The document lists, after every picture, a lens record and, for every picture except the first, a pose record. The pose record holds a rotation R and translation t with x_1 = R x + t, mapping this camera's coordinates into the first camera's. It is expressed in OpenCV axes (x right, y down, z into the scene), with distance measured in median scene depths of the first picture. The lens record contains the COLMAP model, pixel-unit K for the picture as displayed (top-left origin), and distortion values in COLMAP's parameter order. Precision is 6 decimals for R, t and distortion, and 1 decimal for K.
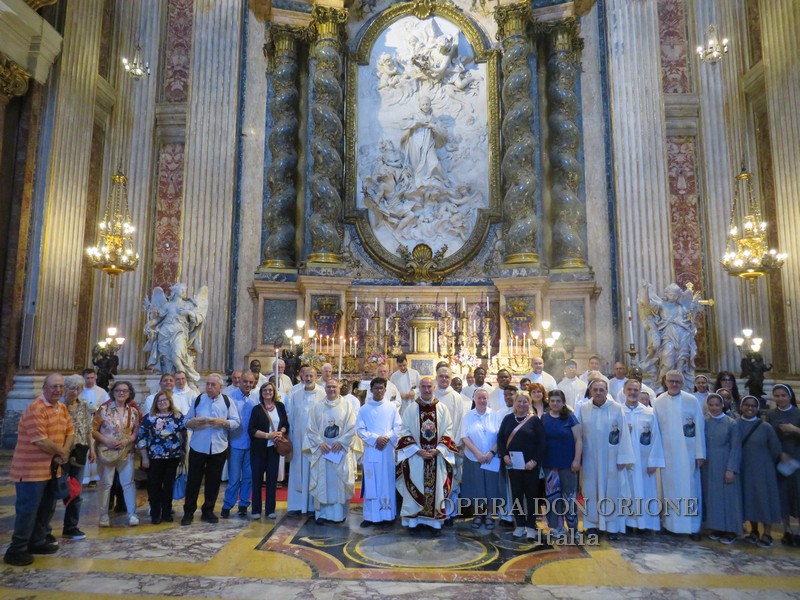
lens RADIAL K [[566.1, 0, 400.7], [0, 566.1, 299.2], [0, 0, 1]] dist [-0.032643, 0.016174]
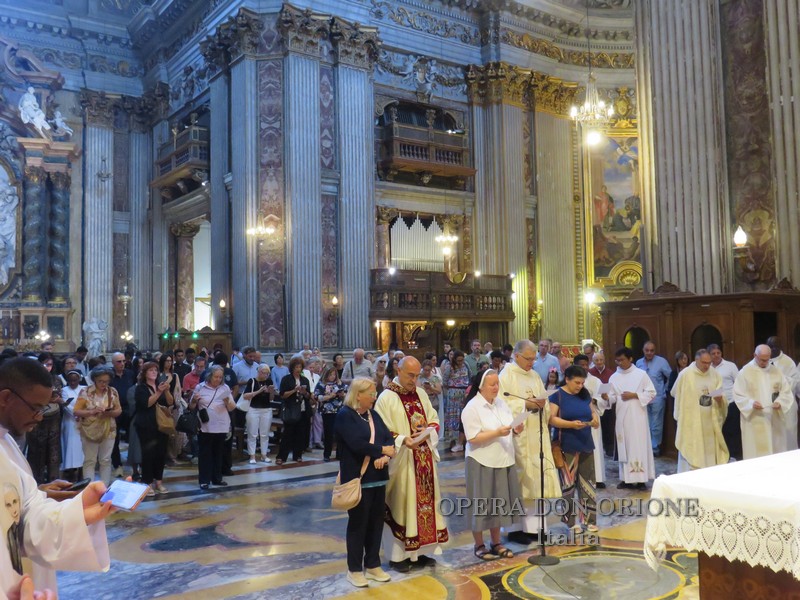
lens RADIAL K [[760.2, 0, 400.4], [0, 760.2, 305.1], [0, 0, 1]] dist [-0.039188, 0.000000]
pose [[0.783829, 0.014321, 0.620812, -0.404976], [-0.054517, 0.997461, 0.045823, -0.221512], [-0.618580, -0.069762, 0.782619, -1.826289]]
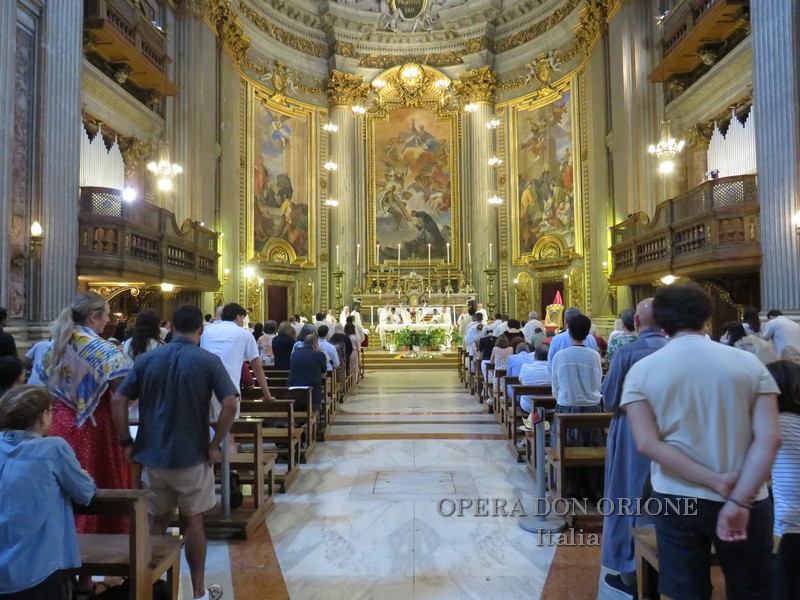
lens RADIAL K [[566.1, 0, 411.6], [0, 566.1, 301.4], [0, 0, 1]] dist [-0.032643, 0.016174]
pose [[-0.027824, 0.032194, 0.999094, -0.059629], [-0.111648, 0.993127, -0.035111, -0.052780], [-0.993358, -0.112524, -0.024039, -0.578151]]
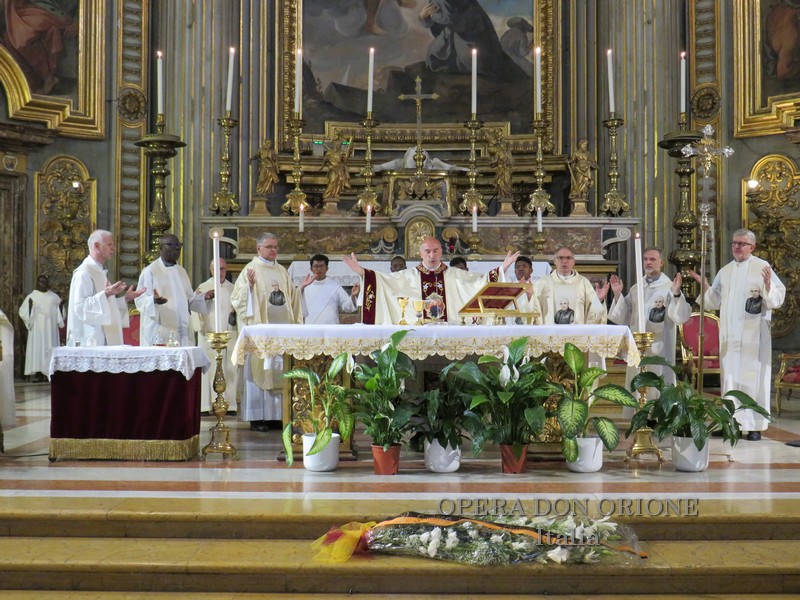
lens RADIAL K [[968.4, 0, 381.4], [0, 968.4, 295.6], [0, 0, 1]] dist [-0.057204, 0.000000]
pose [[-0.012050, 0.013354, 0.999838, 0.986858], [-0.122927, 0.992306, -0.014735, -0.050421], [-0.992343, -0.123085, -0.010316, -0.592996]]
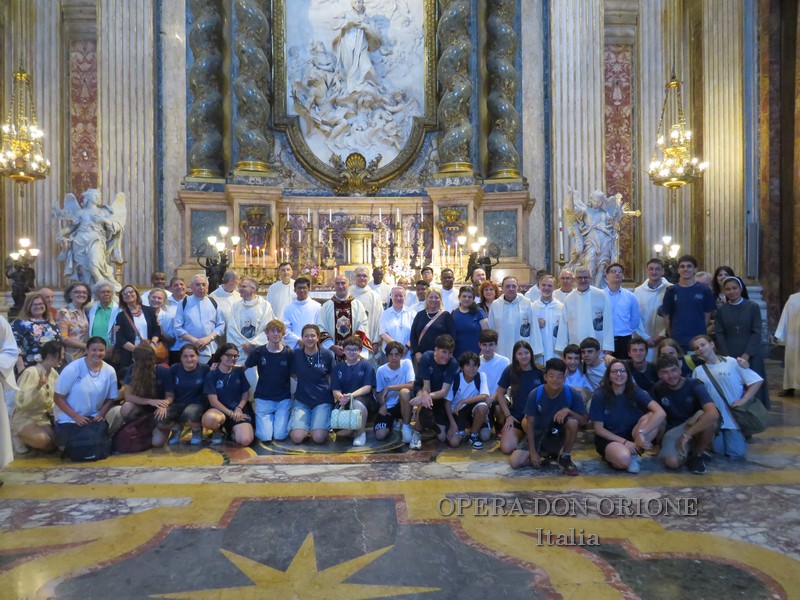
lens RADIAL K [[566.1, 0, 401.0], [0, 566.1, 299.2], [0, 0, 1]] dist [-0.032643, 0.016174]
pose [[0.996176, -0.013812, 0.086270, 0.028189], [0.002151, 0.991002, 0.133830, 0.021389], [-0.087342, -0.133133, 0.987242, 0.000350]]
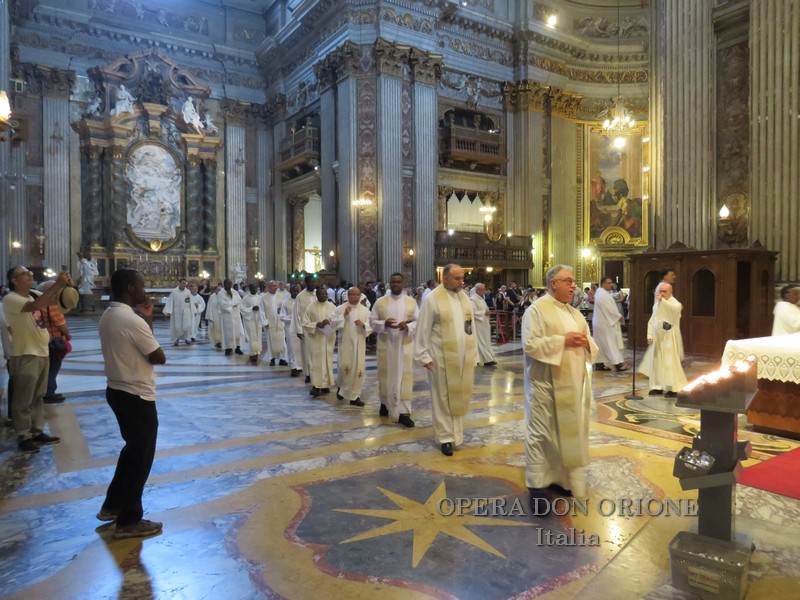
lens RADIAL K [[566.1, 0, 399.3], [0, 566.1, 304.0], [0, 0, 1]] dist [-0.032643, 0.016174]
pose [[0.807622, -0.023689, 0.589224, -0.605973], [-0.065280, 0.989460, 0.129256, -0.211831], [-0.586076, -0.142855, 0.797564, -1.852306]]
